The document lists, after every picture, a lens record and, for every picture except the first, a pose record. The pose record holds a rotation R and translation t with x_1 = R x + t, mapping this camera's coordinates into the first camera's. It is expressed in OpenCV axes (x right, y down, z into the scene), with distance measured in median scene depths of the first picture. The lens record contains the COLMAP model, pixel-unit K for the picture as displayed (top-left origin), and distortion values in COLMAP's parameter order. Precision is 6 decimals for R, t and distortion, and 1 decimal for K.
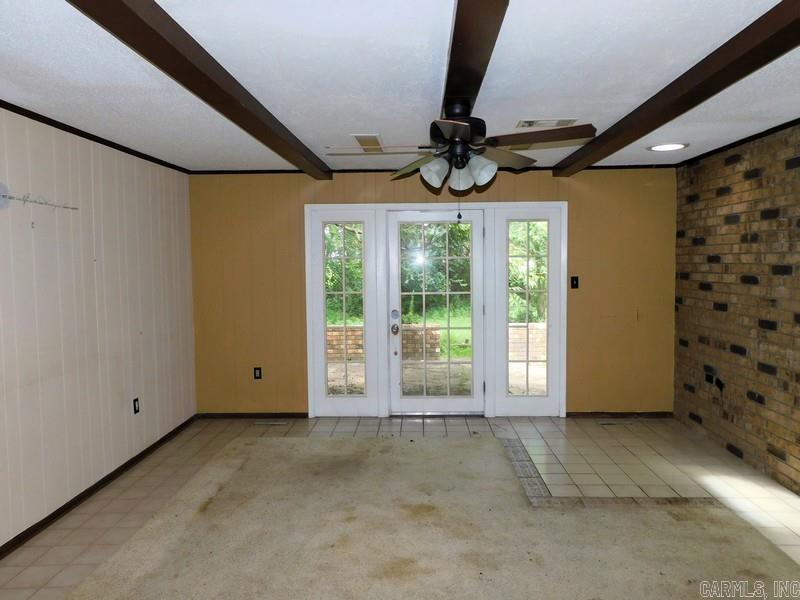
lens RADIAL K [[580.6, 0, 404.5], [0, 580.6, 299.9], [0, 0, 1]] dist [-0.001789, -0.001596]
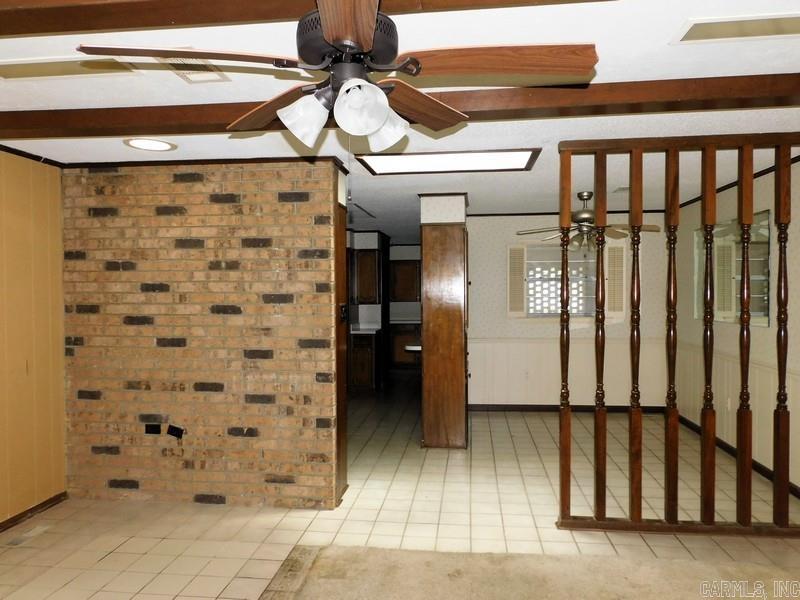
lens RADIAL K [[580.6, 0, 404.5], [0, 580.6, 299.9], [0, 0, 1]] dist [-0.001789, -0.001596]
pose [[0.091534, -0.005616, 0.995786, -0.320239], [0.066161, 0.997809, -0.000454, -0.031166], [-0.993602, 0.065923, 0.091705, 0.629185]]
